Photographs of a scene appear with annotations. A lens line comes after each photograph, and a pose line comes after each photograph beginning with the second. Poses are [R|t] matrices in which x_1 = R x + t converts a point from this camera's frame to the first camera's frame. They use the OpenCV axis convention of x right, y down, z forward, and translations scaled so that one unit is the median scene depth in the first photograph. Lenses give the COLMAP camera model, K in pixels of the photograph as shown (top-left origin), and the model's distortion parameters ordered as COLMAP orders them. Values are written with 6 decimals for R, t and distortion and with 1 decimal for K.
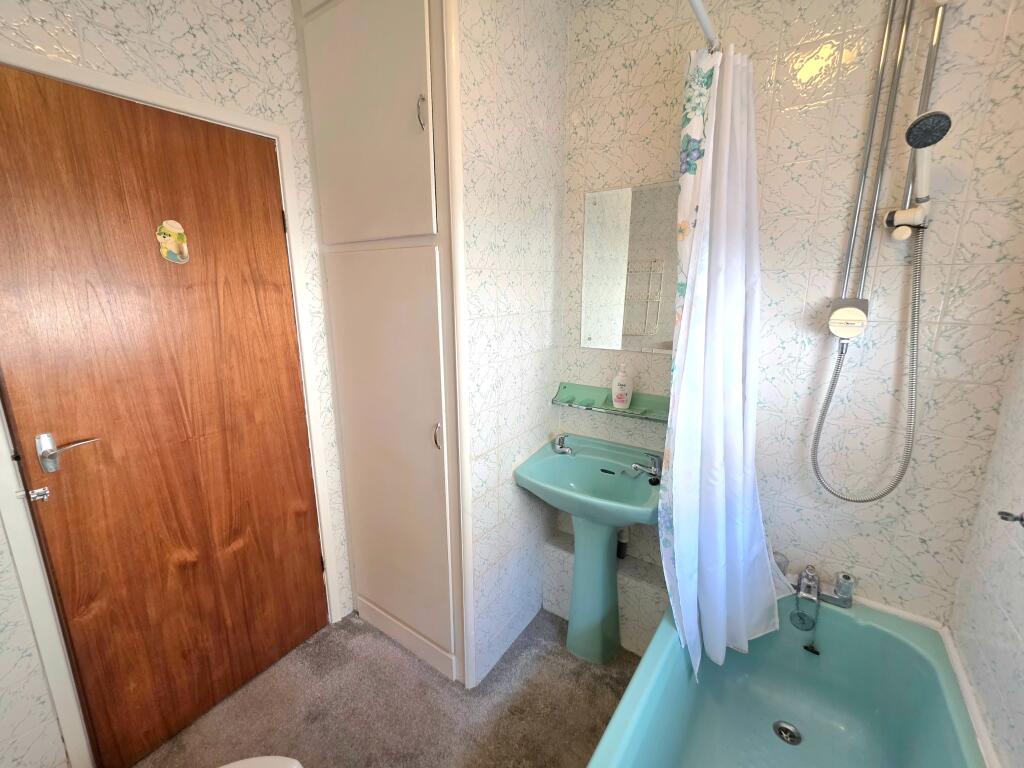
lens RADIAL K [[439.2, 0, 509.0], [0, 439.2, 386.1], [0, 0, 1]] dist [-0.001434, -0.000298]
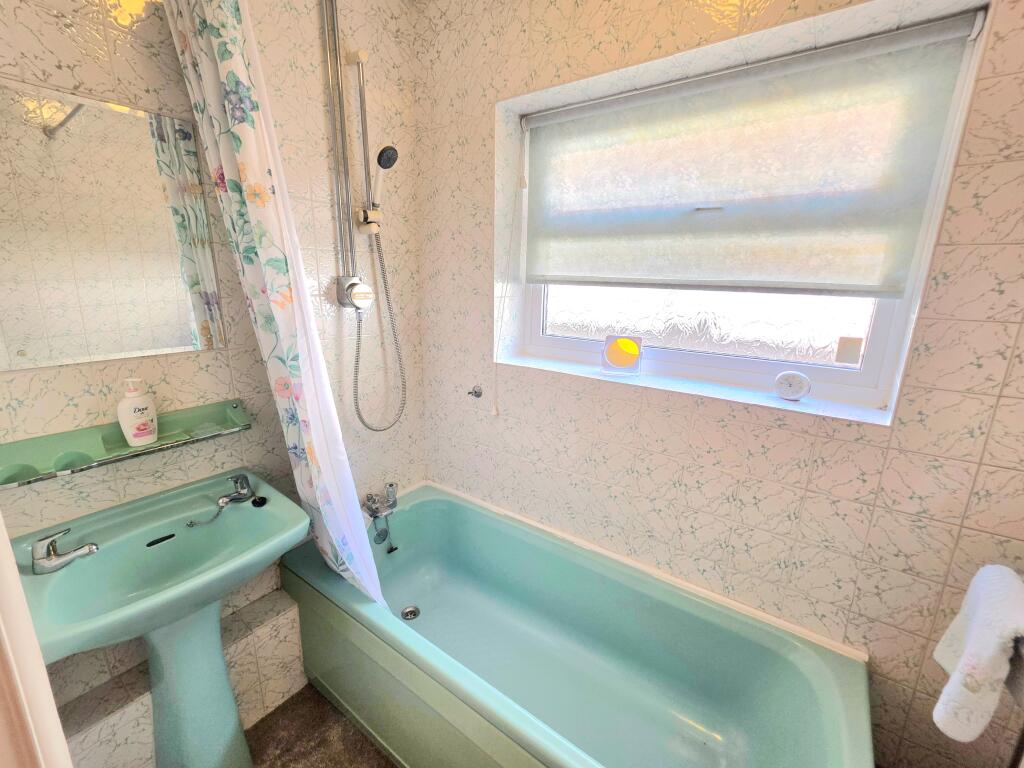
lens RADIAL K [[439.2, 0, 509.0], [0, 439.2, 386.1], [0, 0, 1]] dist [-0.001434, -0.000298]
pose [[0.003720, -0.242667, 0.970102, -0.467212], [0.202689, 0.950155, 0.236900, -0.100506], [-0.979236, 0.195748, 0.052721, 0.516520]]
